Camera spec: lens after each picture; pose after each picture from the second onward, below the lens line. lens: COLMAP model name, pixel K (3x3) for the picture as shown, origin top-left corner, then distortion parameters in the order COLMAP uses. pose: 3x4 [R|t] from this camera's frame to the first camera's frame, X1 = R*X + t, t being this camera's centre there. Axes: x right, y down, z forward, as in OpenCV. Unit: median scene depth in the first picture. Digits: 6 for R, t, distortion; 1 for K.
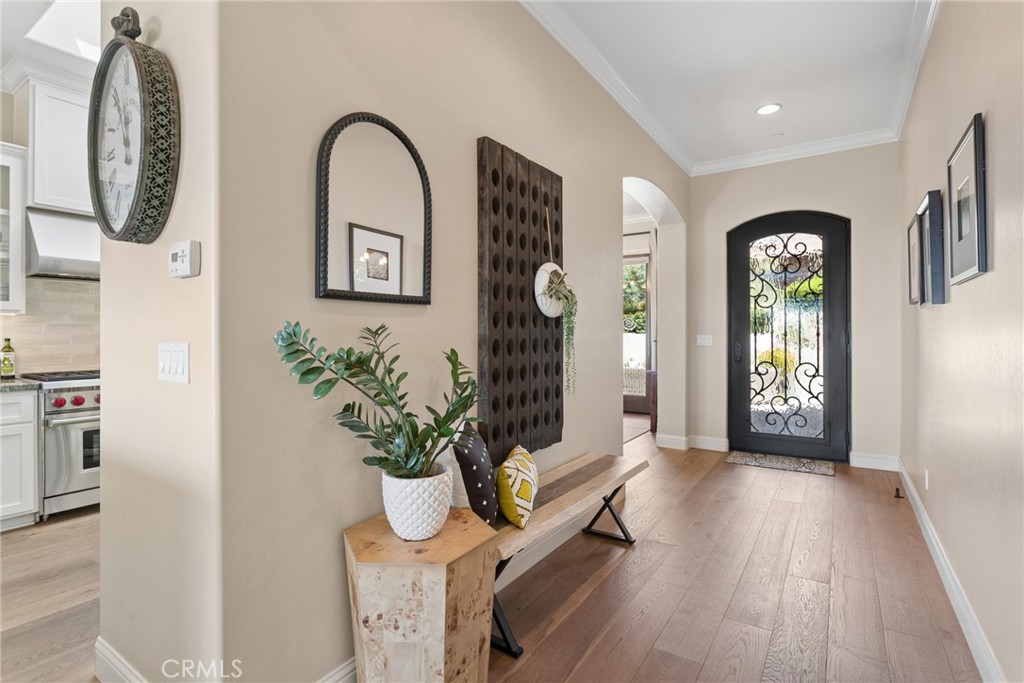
lens RADIAL K [[495.0, 0, 510.3], [0, 495.0, 335.0], [0, 0, 1]] dist [-0.009891, 0.005662]
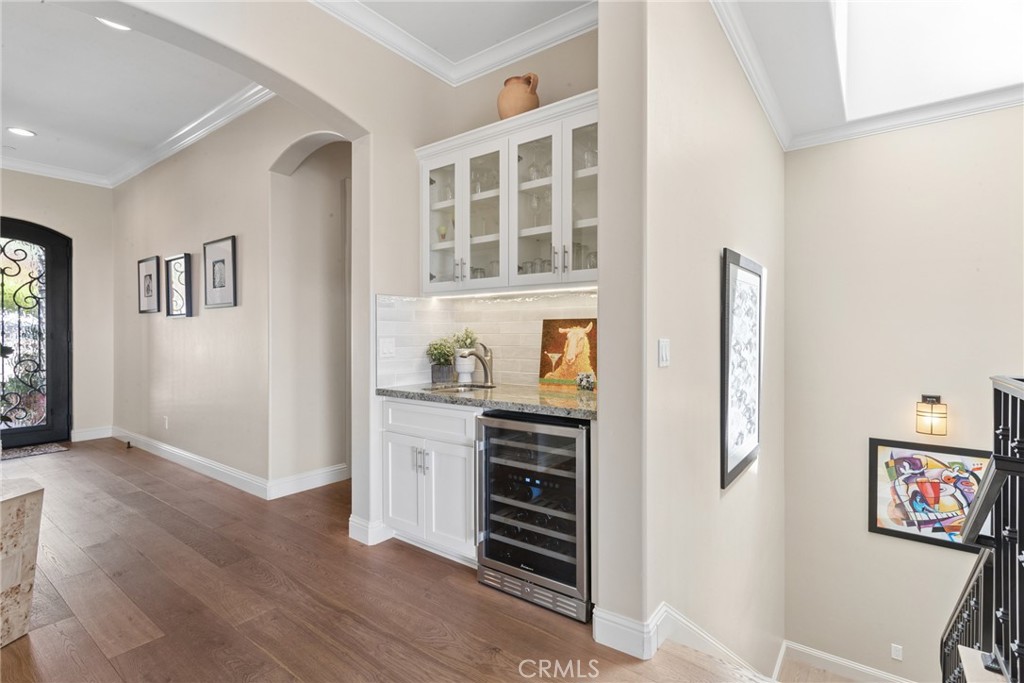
lens RADIAL K [[487.0, 0, 511.1], [0, 487.0, 338.8], [0, 0, 1]] dist [0.004883, 0.000828]
pose [[0.055721, -0.005536, 0.998431, -0.447489], [-0.004394, 0.999974, 0.005790, -0.001331], [-0.998437, -0.004709, 0.055695, -0.144611]]
